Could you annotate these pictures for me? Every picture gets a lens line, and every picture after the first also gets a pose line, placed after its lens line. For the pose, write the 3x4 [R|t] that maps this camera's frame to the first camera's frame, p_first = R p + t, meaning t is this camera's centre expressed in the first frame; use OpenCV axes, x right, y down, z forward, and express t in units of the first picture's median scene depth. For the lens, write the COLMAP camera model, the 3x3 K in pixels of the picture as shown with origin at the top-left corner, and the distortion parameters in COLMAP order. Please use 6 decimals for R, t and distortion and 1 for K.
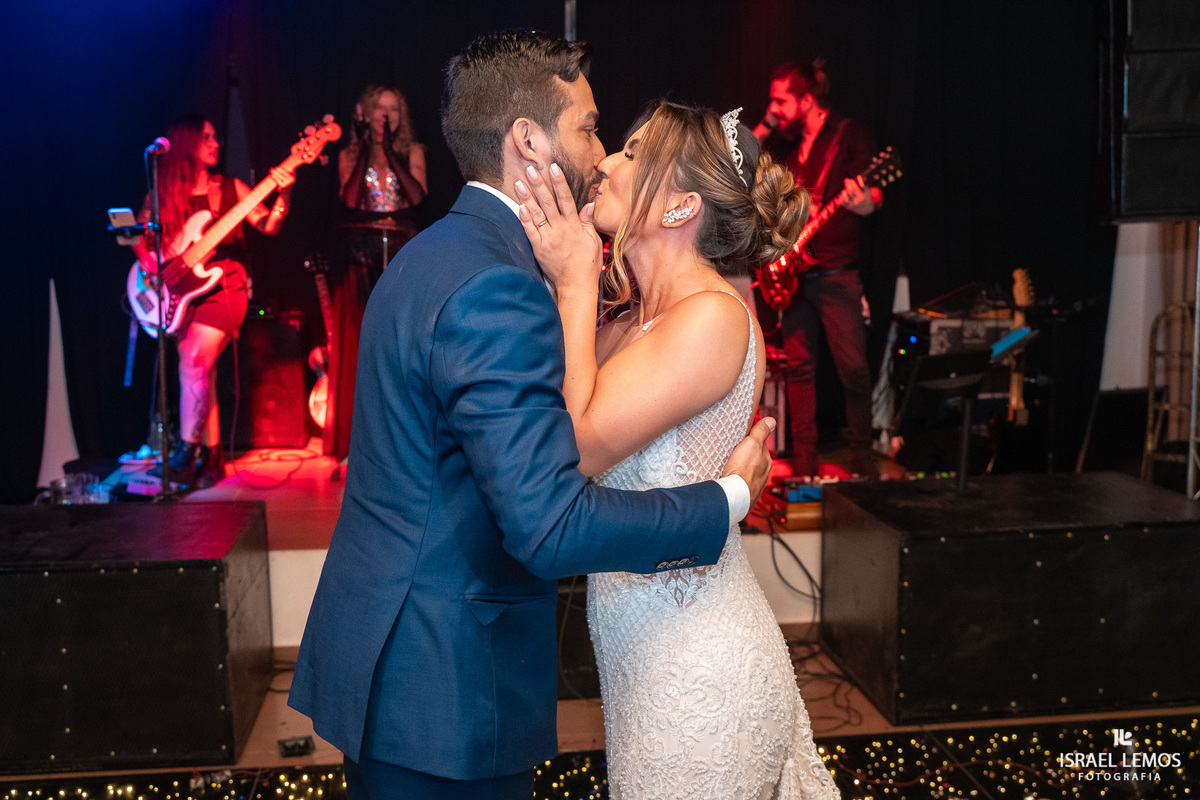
lens RADIAL K [[1274.9, 0, 605.3], [0, 1274.9, 375.5], [0, 0, 1]] dist [-0.013305, 0.007726]
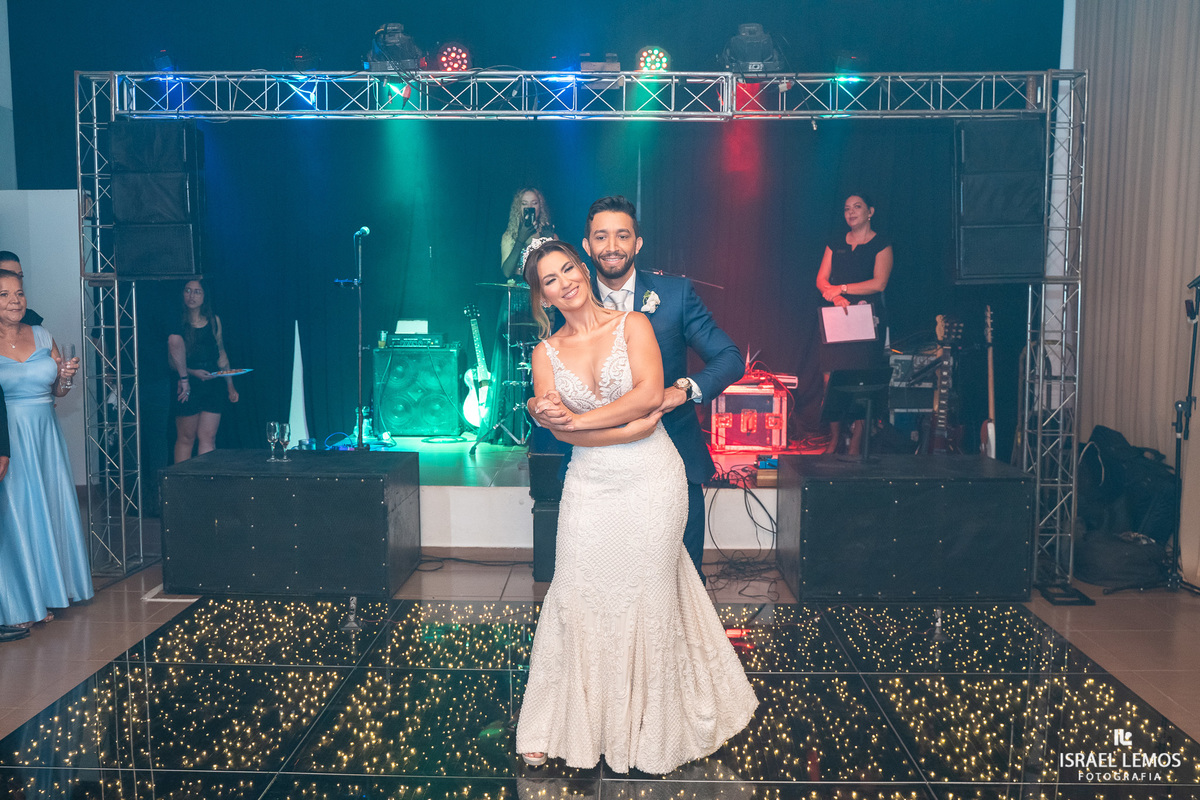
lens RADIAL K [[1120.8, 0, 600.0], [0, 1120.8, 400.0], [0, 0, 1]] dist [-0.081236, 0.105045]
pose [[0.989255, 0.023836, -0.144242, 0.154324], [-0.027473, 0.999352, -0.023272, 0.057300], [0.143594, 0.026985, 0.989269, -0.345911]]
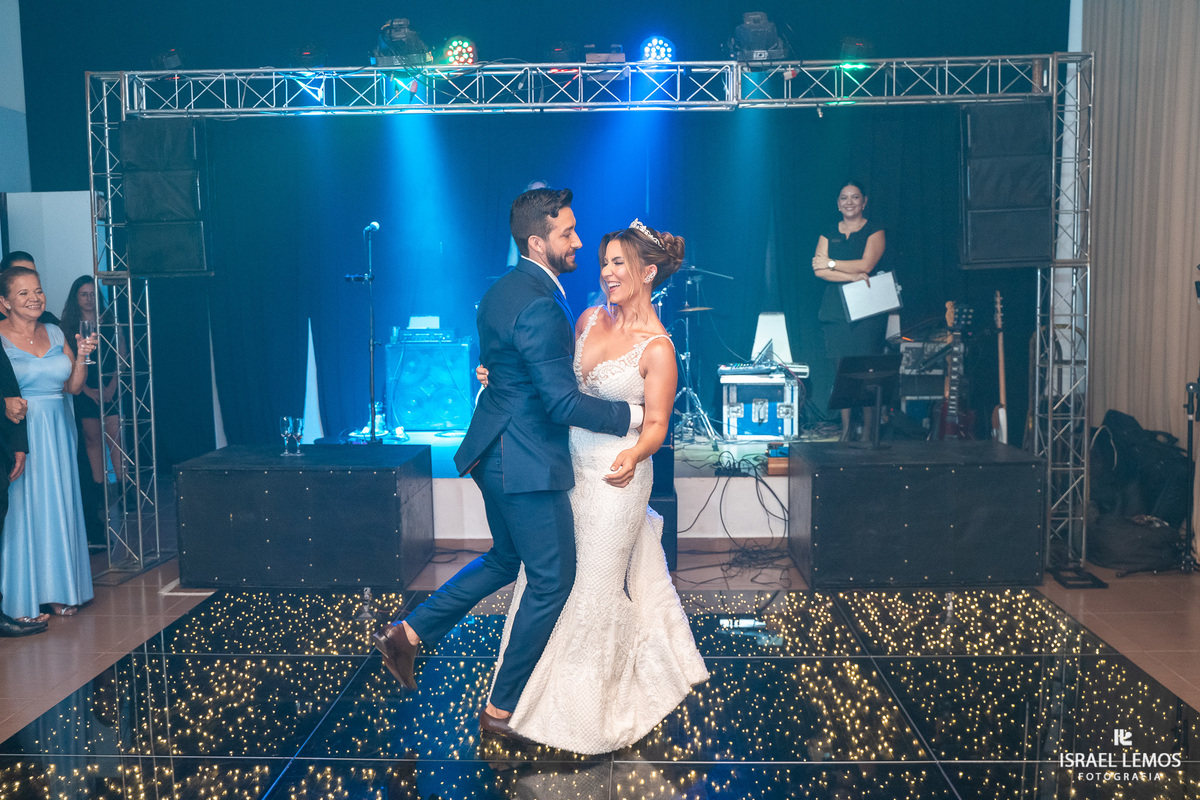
lens RADIAL K [[1120.8, 0, 600.0], [0, 1120.8, 400.0], [0, 0, 1]] dist [-0.081236, 0.105045]
pose [[0.987391, 0.010435, -0.157955, 0.161339], [-0.013907, 0.999685, -0.020889, 0.065883], [0.157688, 0.022822, 0.987225, -0.350112]]
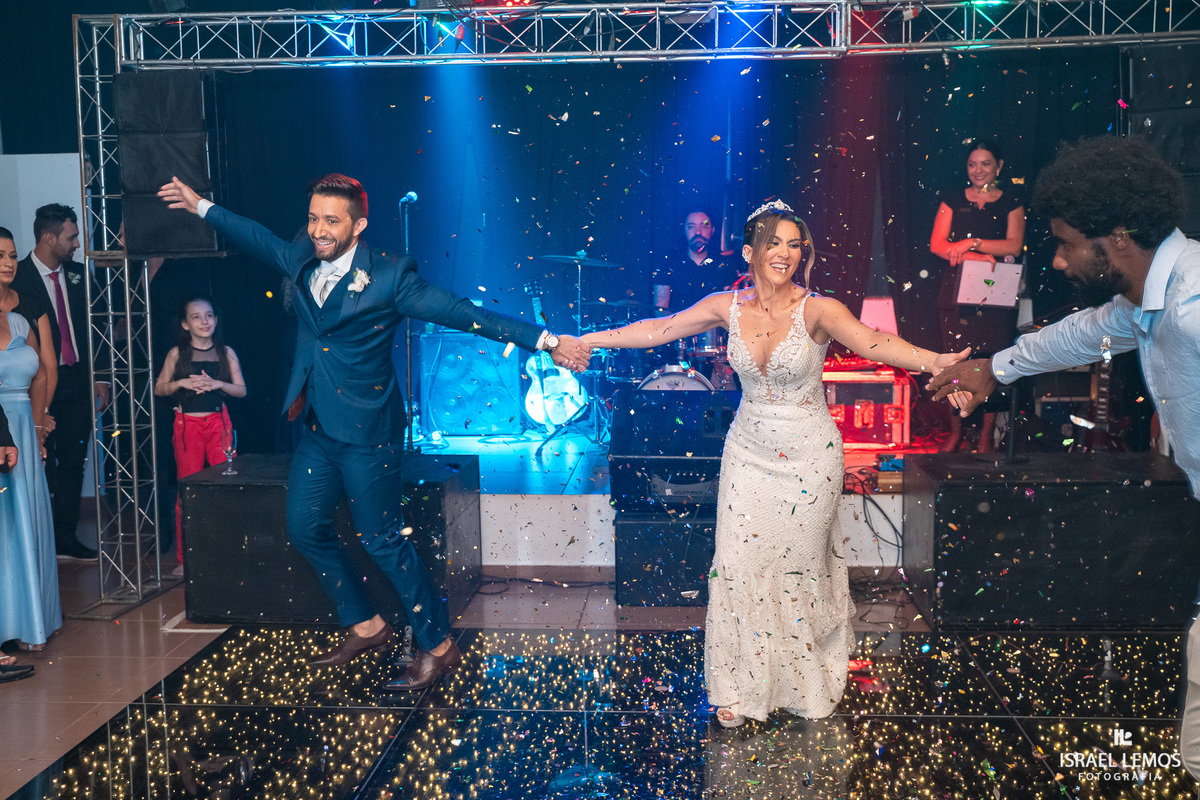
lens RADIAL K [[1314.7, 0, 600.0], [0, 1314.7, 400.0], [0, 0, 1]] dist [-0.031021, 0.131466]
pose [[0.980000, 0.013621, -0.198533, 0.135778], [-0.016739, 0.999761, -0.014037, 0.054914], [0.198294, 0.017079, 0.979994, -0.346001]]
